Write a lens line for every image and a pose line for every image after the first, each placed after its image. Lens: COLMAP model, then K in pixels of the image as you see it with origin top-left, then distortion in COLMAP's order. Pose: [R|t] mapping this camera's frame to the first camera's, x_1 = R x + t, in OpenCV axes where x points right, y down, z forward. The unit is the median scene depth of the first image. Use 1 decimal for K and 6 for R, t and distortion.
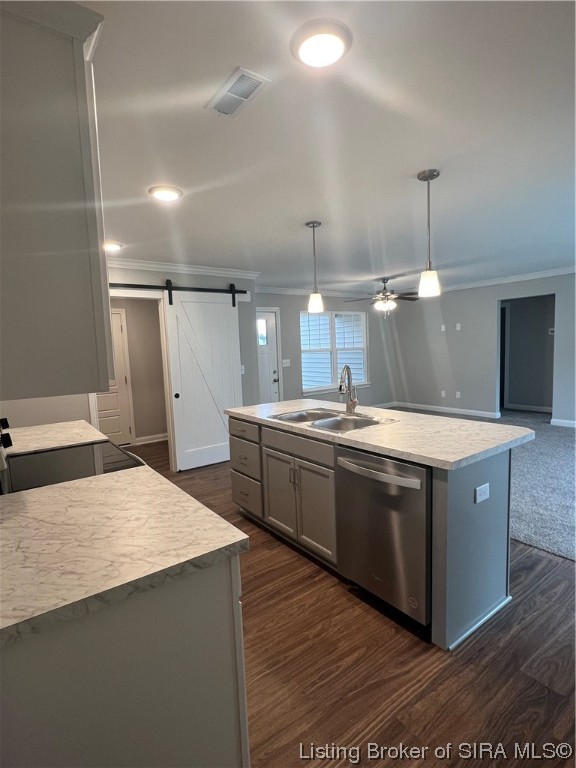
lens RADIAL K [[398.9, 0, 287.5], [0, 398.9, 384.8], [0, 0, 1]] dist [-0.000710, -0.000045]
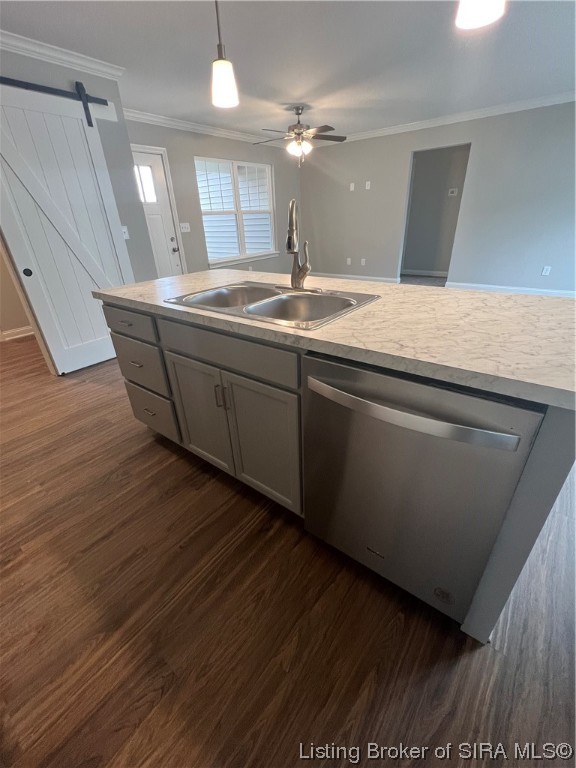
lens RADIAL K [[323.6, 0, 287.2], [0, 323.6, 385.0], [0, 0, 1]] dist [0.001350, 0.000501]
pose [[0.962180, -0.122078, 0.243529, -0.004381], [0.025687, 0.930642, 0.365030, 0.016055], [-0.271200, -0.344969, 0.898581, 0.304105]]
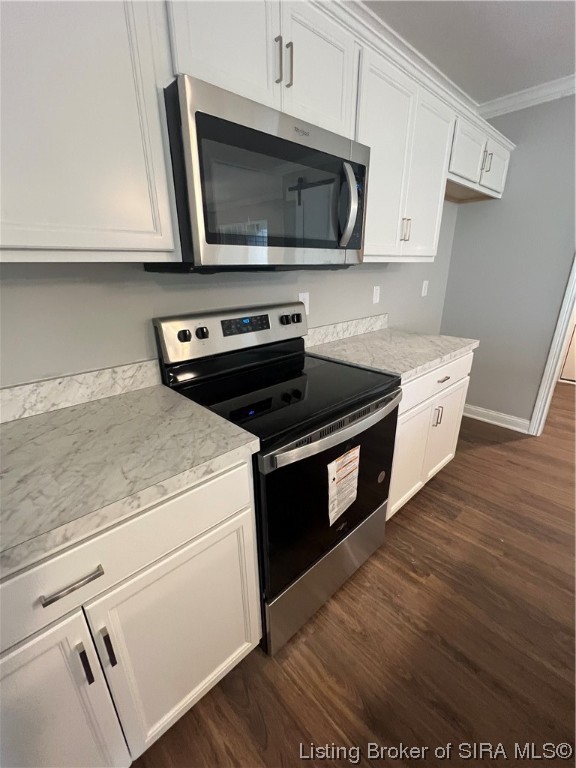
lens RADIAL K [[323.6, 0, 285.3], [0, 323.6, 384.3], [0, 0, 1]] dist [0.001350, 0.000501]
pose [[0.112315, 0.373590, -0.920769, 0.019077], [-0.085578, 0.926826, 0.365609, -0.016586], [0.989981, 0.037735, 0.136068, 0.397240]]
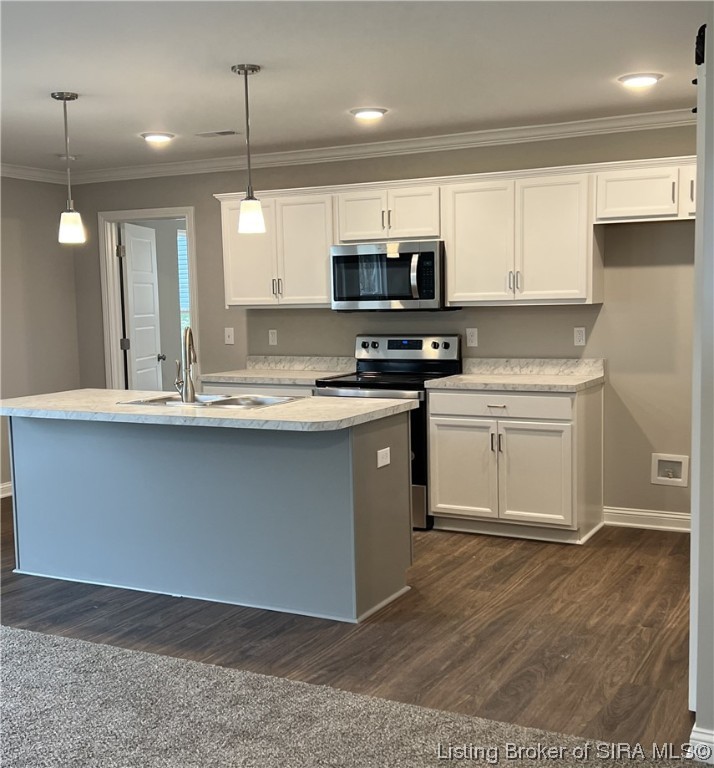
lens RADIAL K [[975.6, 0, 357.3], [0, 975.6, 384.8], [0, 0, 1]] dist [0.003247, 0.000000]
pose [[-0.900013, 0.100504, -0.424118, 0.395431], [0.017139, 0.980460, 0.195971, -0.182544], [0.435526, 0.169108, -0.884149, 1.696819]]
